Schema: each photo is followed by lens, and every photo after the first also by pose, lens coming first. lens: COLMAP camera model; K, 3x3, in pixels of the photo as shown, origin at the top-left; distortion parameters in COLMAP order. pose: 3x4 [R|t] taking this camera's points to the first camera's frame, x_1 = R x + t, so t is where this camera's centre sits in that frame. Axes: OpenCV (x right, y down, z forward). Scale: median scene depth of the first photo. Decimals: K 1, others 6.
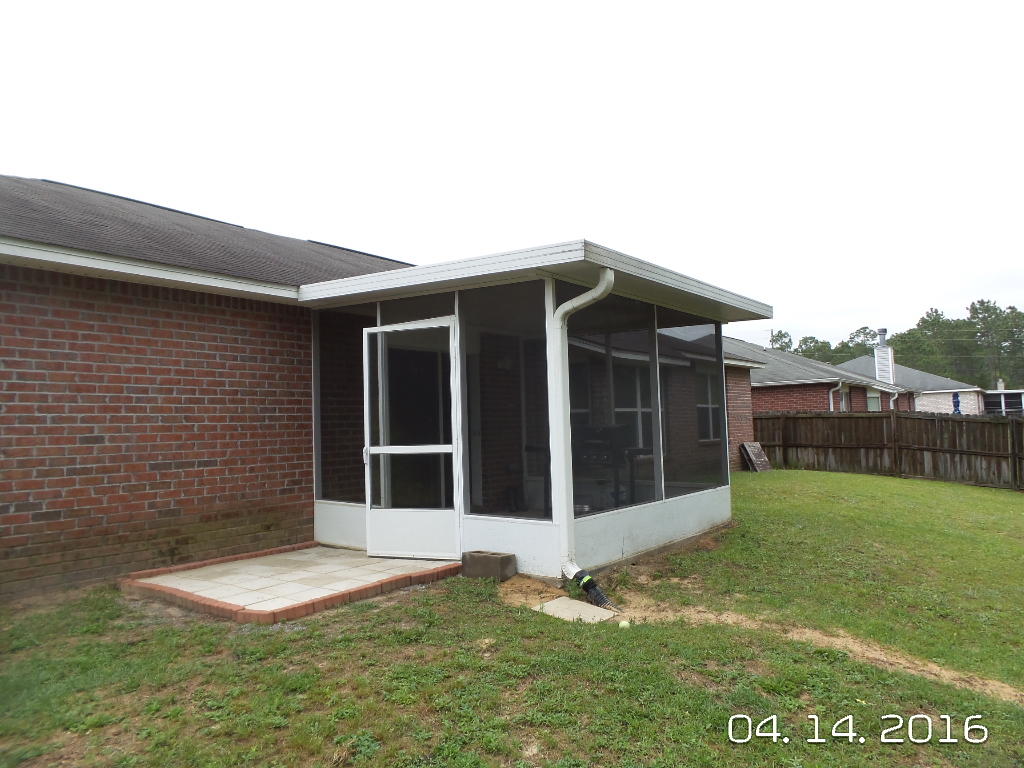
lens RADIAL K [[706.1, 0, 525.2], [0, 706.1, 385.8], [0, 0, 1]] dist [-0.009368, 0.010909]
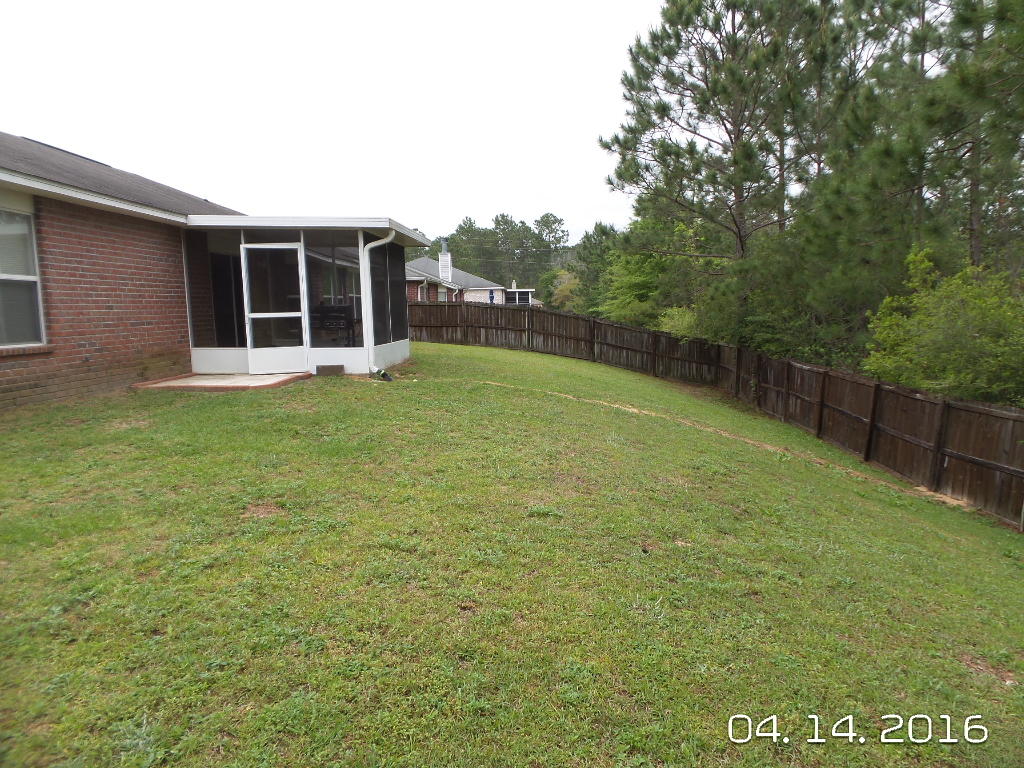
lens RADIAL K [[696.3, 0, 533.2], [0, 696.3, 416.2], [0, 0, 1]] dist [-0.024155, -0.004351]
pose [[0.810206, -0.079544, 0.580723, -0.641185], [-0.035793, 0.982186, 0.184472, -0.008333], [-0.585051, -0.170247, 0.792926, -0.819552]]
